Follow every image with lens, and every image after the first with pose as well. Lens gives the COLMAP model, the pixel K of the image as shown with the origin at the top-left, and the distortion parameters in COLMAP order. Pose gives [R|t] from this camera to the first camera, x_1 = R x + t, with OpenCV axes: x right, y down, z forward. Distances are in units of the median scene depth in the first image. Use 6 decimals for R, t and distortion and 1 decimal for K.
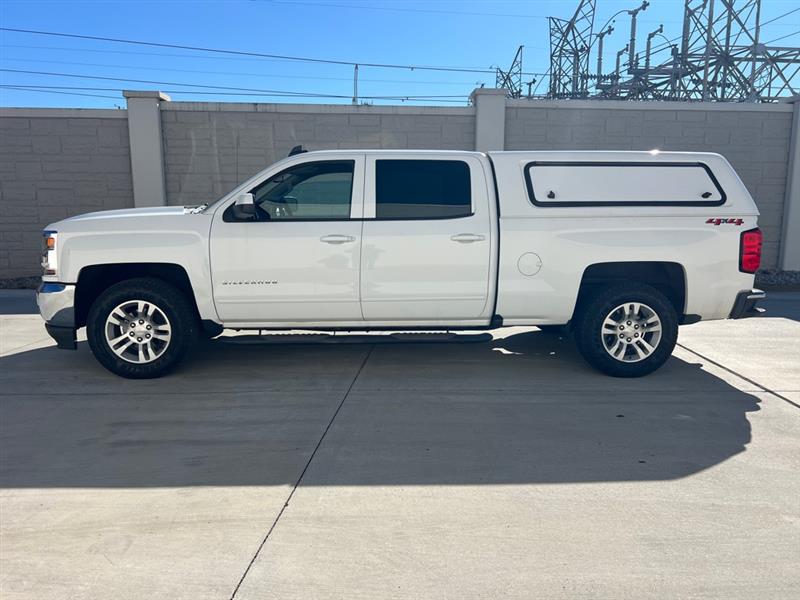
lens RADIAL K [[600.8, 0, 397.2], [0, 600.8, 296.4], [0, 0, 1]] dist [0.042373, -0.041584]
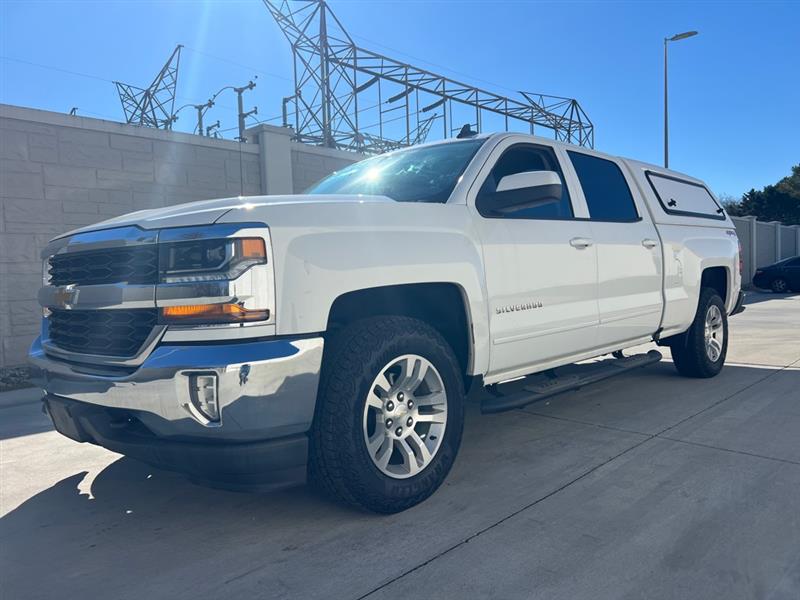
lens RADIAL K [[600.8, 0, 399.6], [0, 600.8, 298.5], [0, 0, 1]] dist [0.042373, -0.041584]
pose [[0.728987, -0.057819, 0.682081, -0.769520], [0.143548, 0.987183, -0.069738, -0.006291], [-0.669307, 0.148749, 0.727944, 0.596074]]
